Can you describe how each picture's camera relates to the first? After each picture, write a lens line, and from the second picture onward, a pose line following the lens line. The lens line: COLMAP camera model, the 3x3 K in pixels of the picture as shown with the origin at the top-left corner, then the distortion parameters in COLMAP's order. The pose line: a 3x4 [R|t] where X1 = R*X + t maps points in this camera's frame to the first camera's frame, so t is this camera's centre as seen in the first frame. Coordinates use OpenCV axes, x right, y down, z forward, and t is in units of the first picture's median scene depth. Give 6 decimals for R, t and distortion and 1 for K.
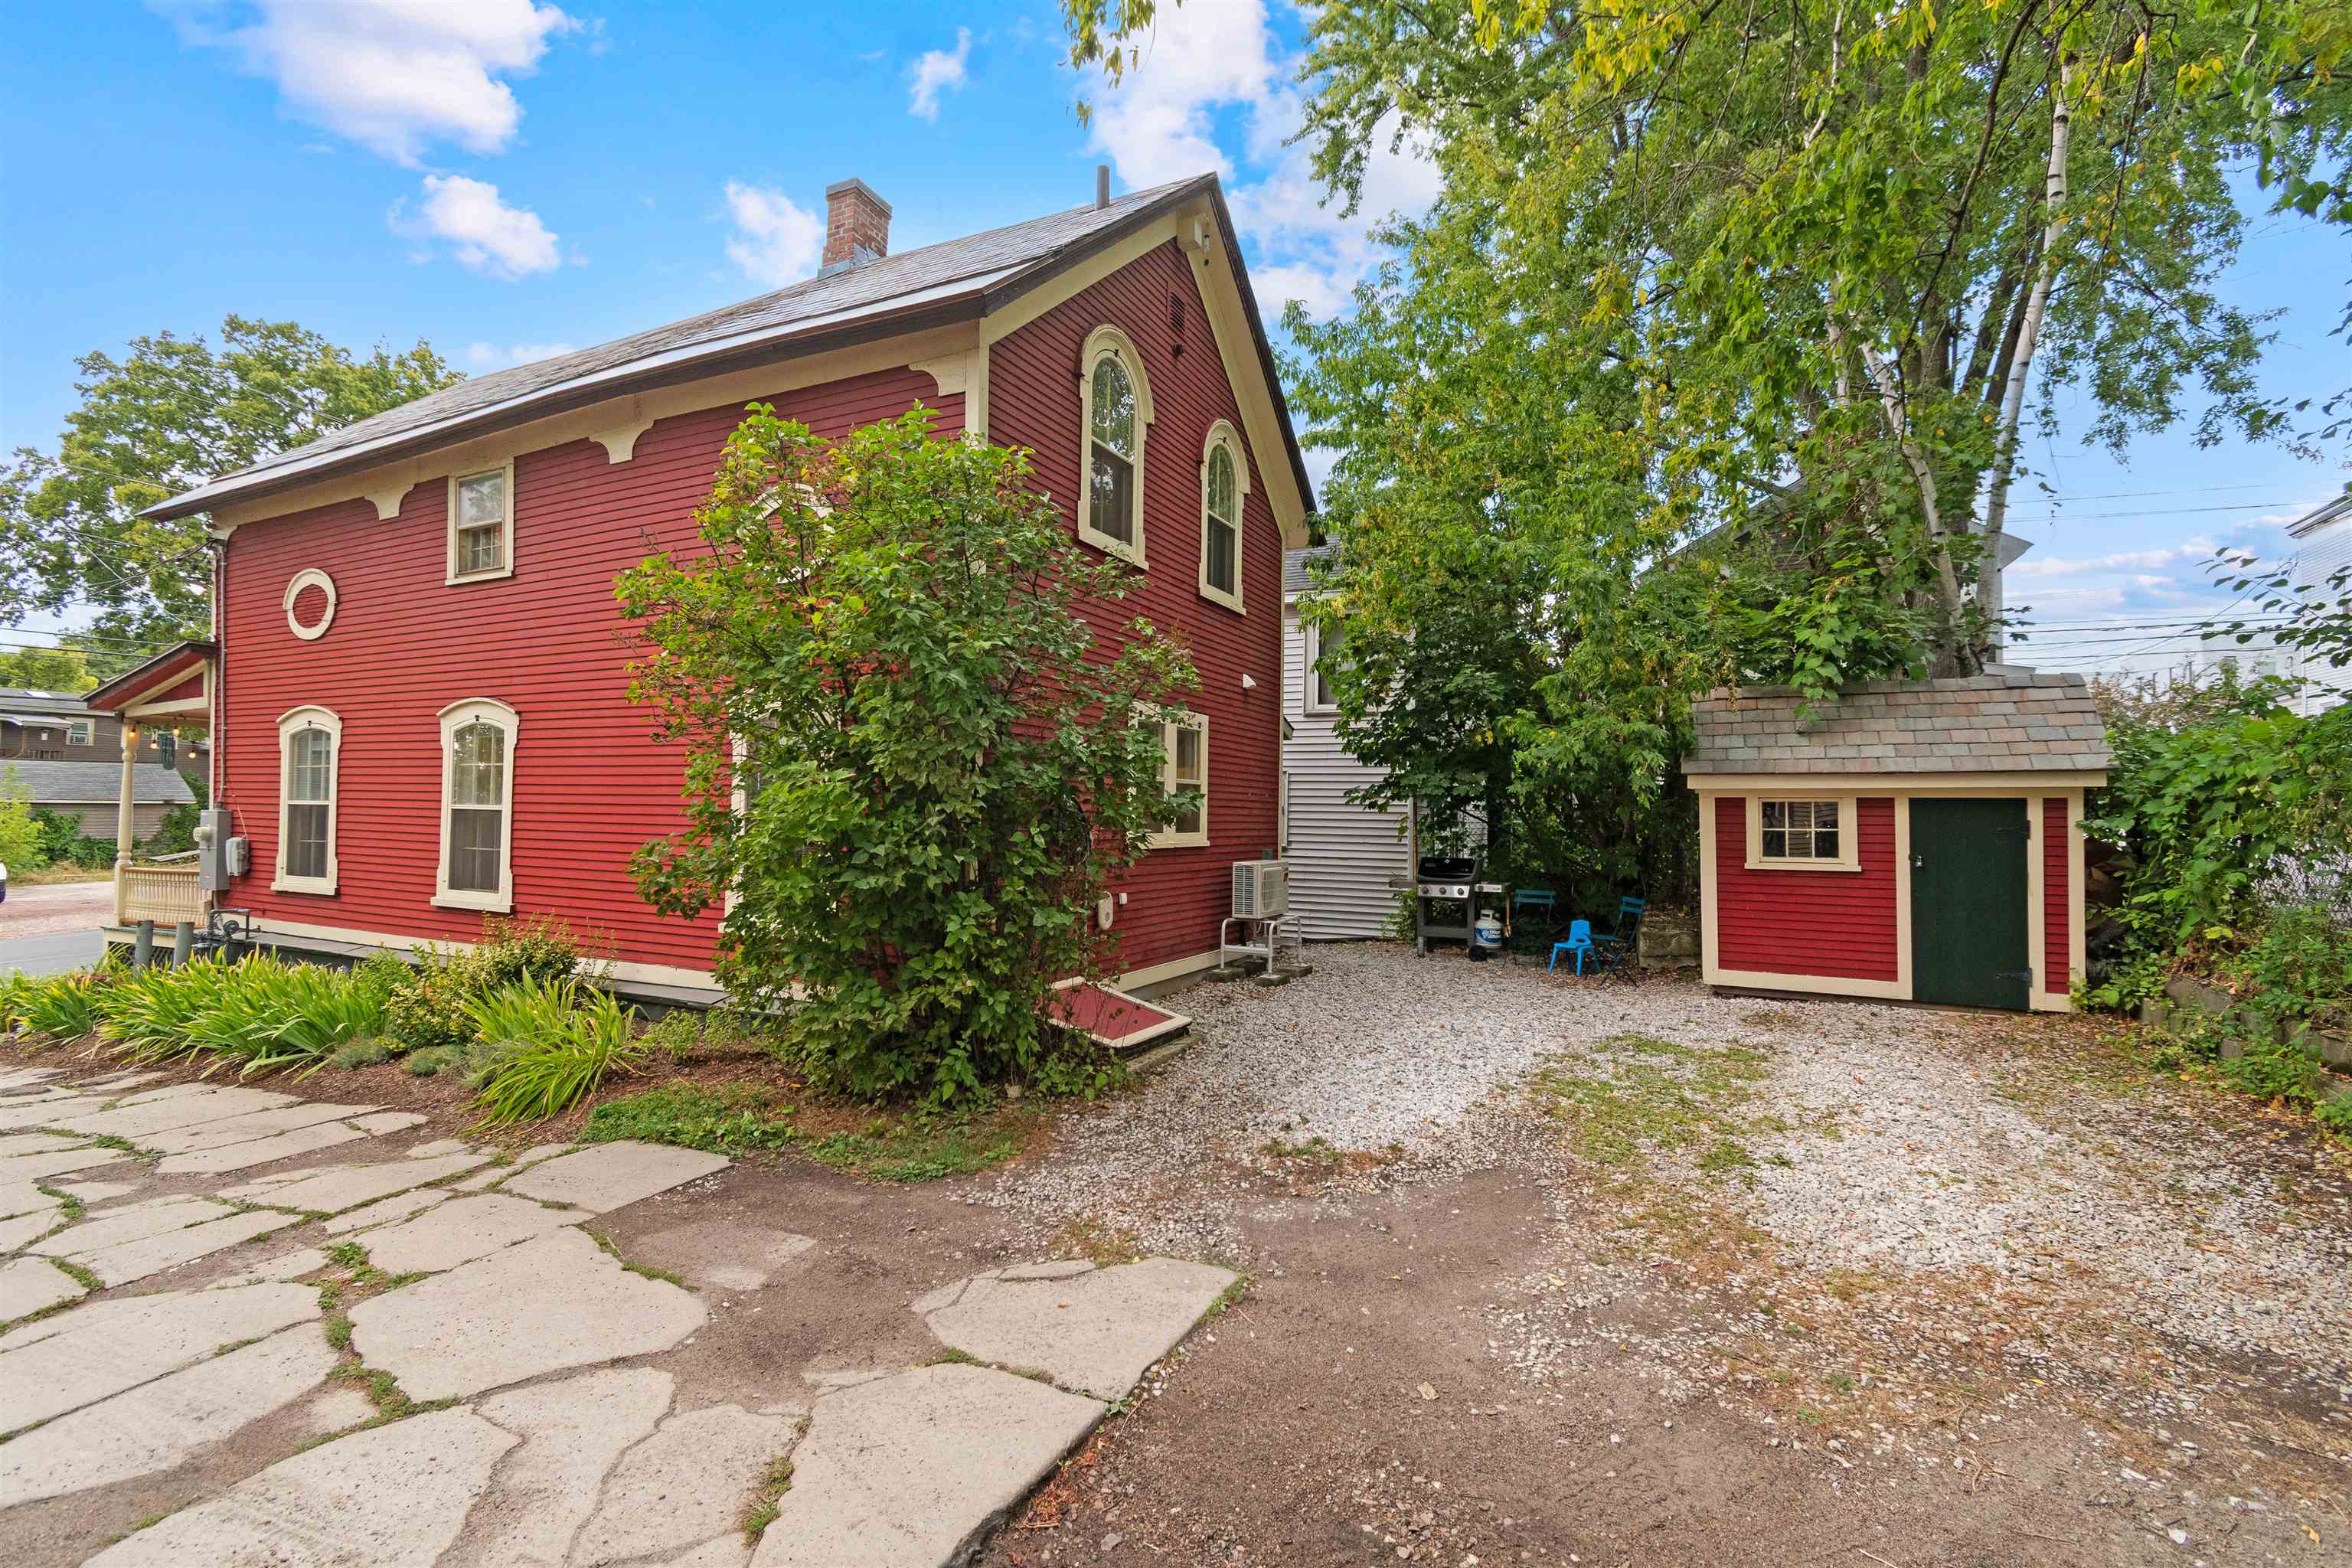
lens RADIAL K [[1015.6, 0, 1176.8], [0, 1015.6, 796.0], [0, 0, 1]] dist [0.024073, -0.012700]
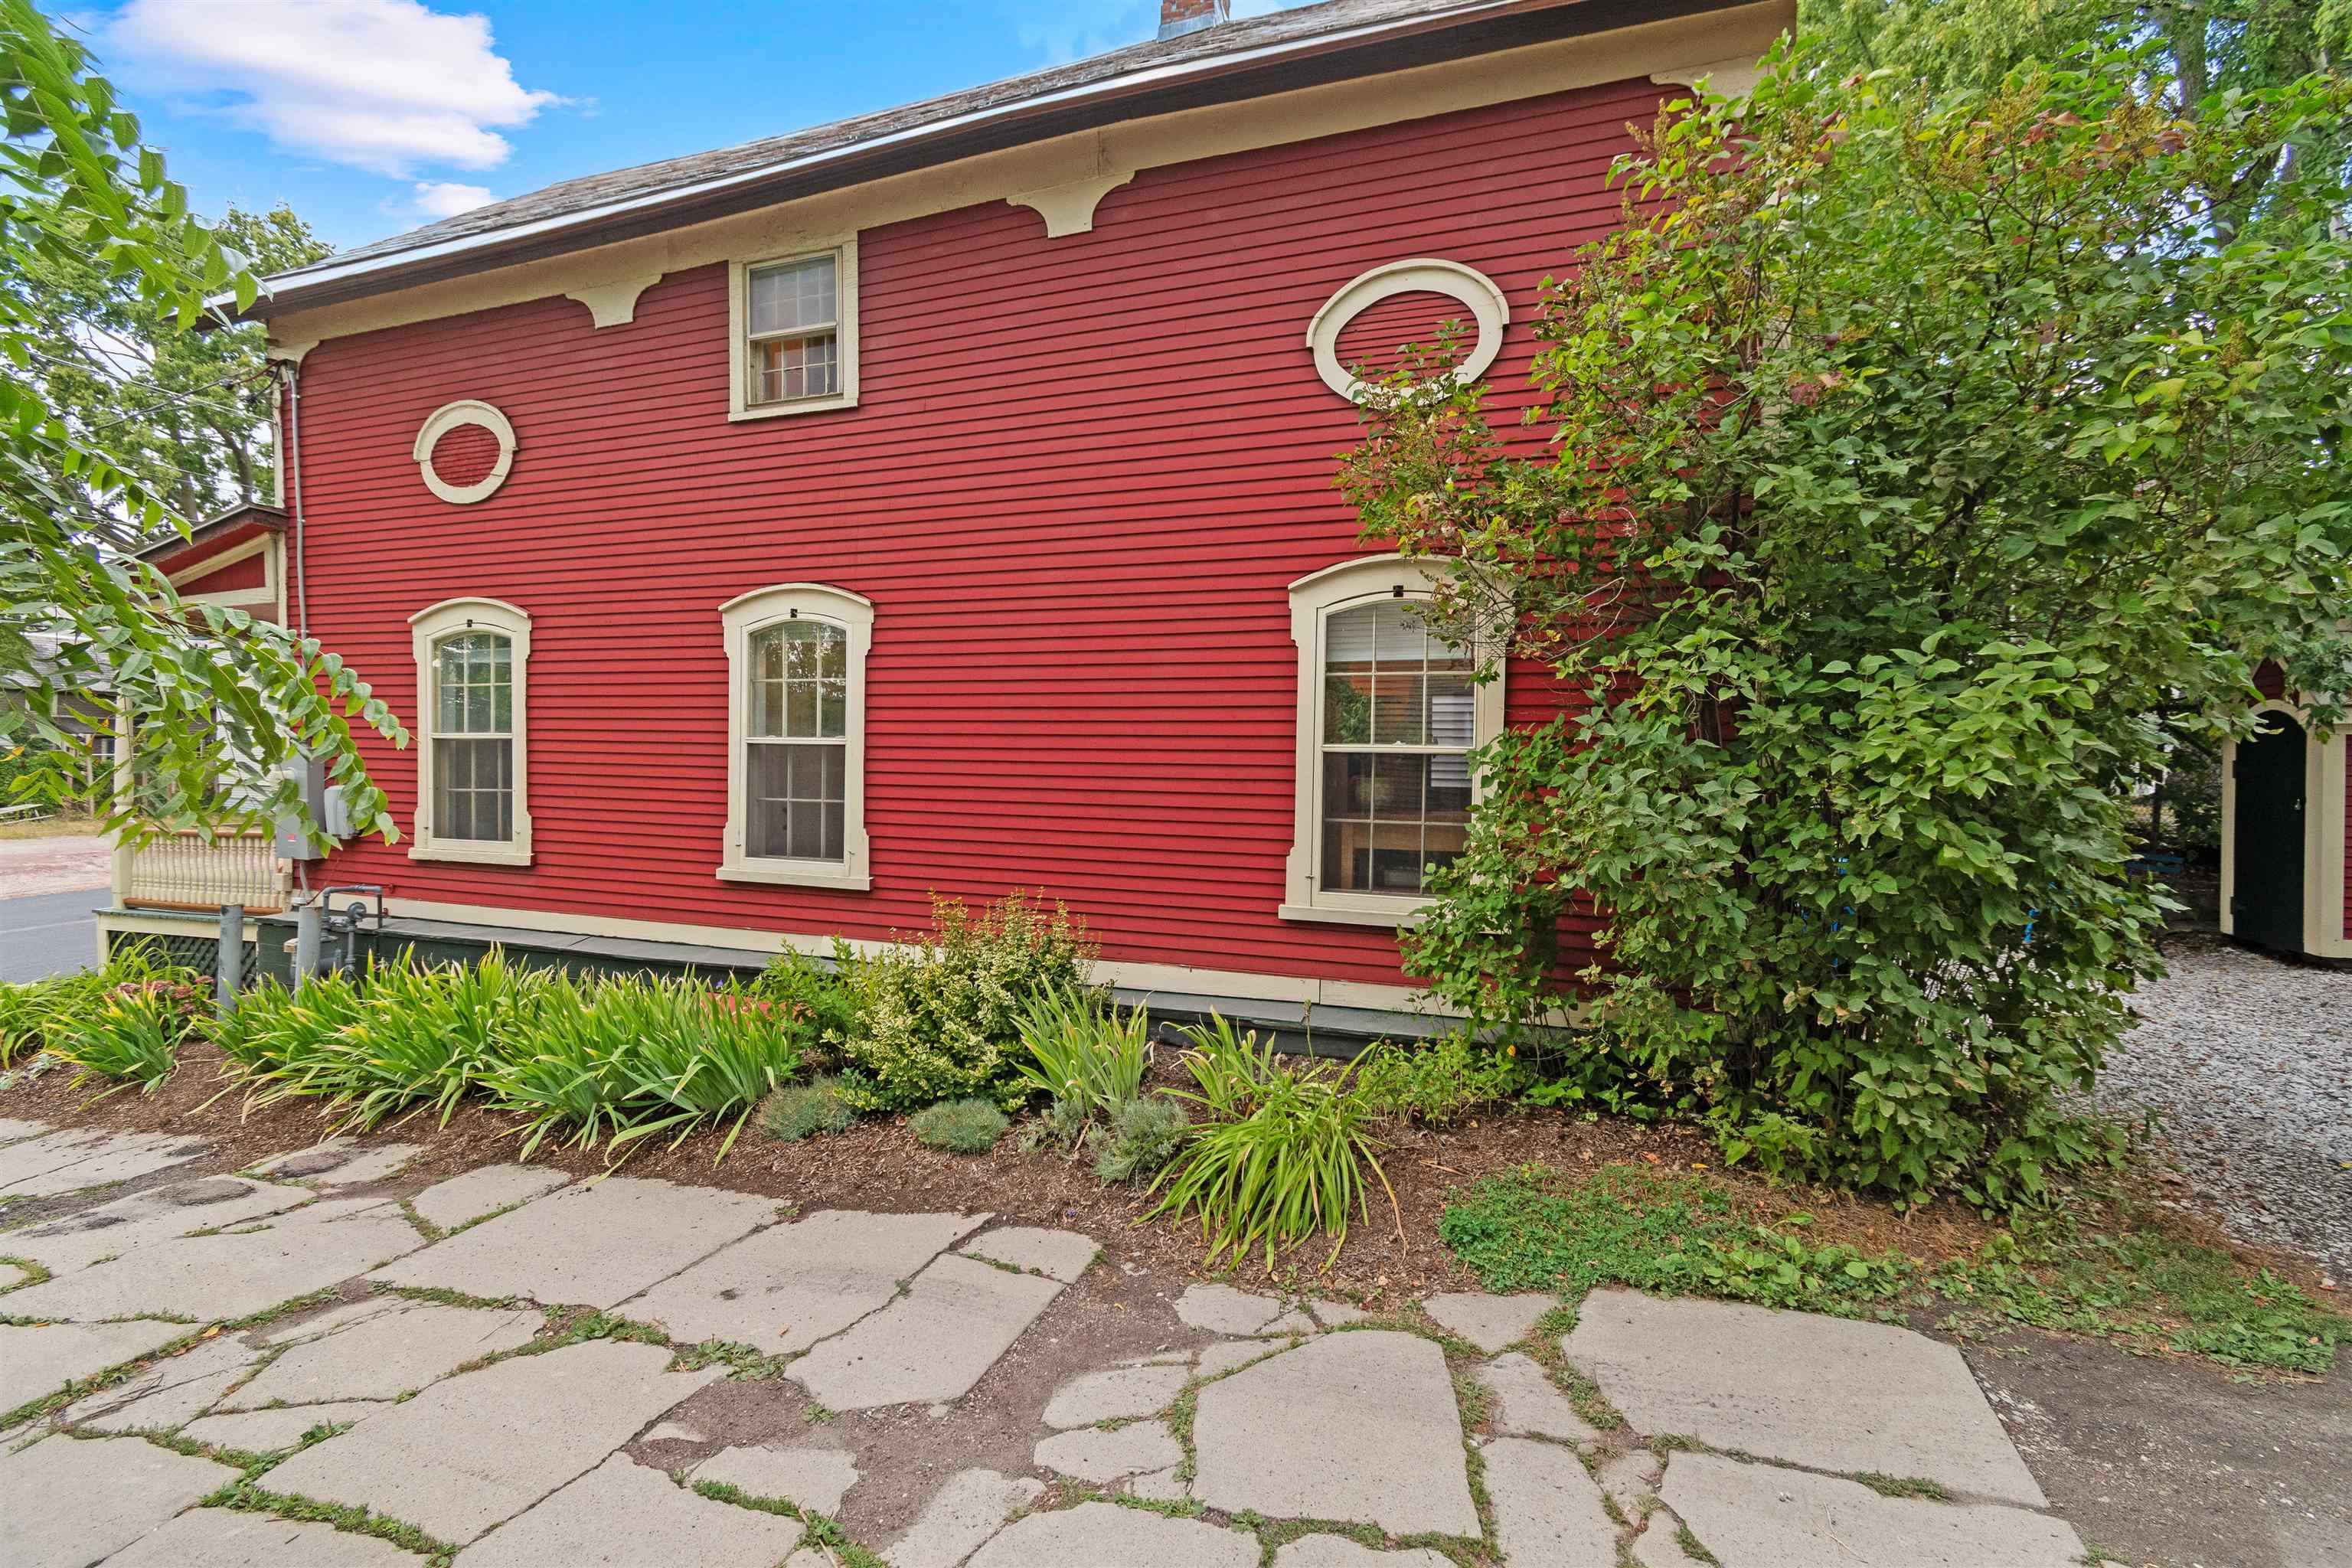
lens RADIAL K [[1046.3, 0, 1181.9], [0, 1046.3, 770.7], [0, 0, 1]] dist [-0.000698, -0.000429]
pose [[0.992719, -0.016284, 0.119350, -0.497542], [0.009599, 0.998363, 0.056378, -0.006504], [-0.120073, -0.054822, 0.991250, 0.247732]]
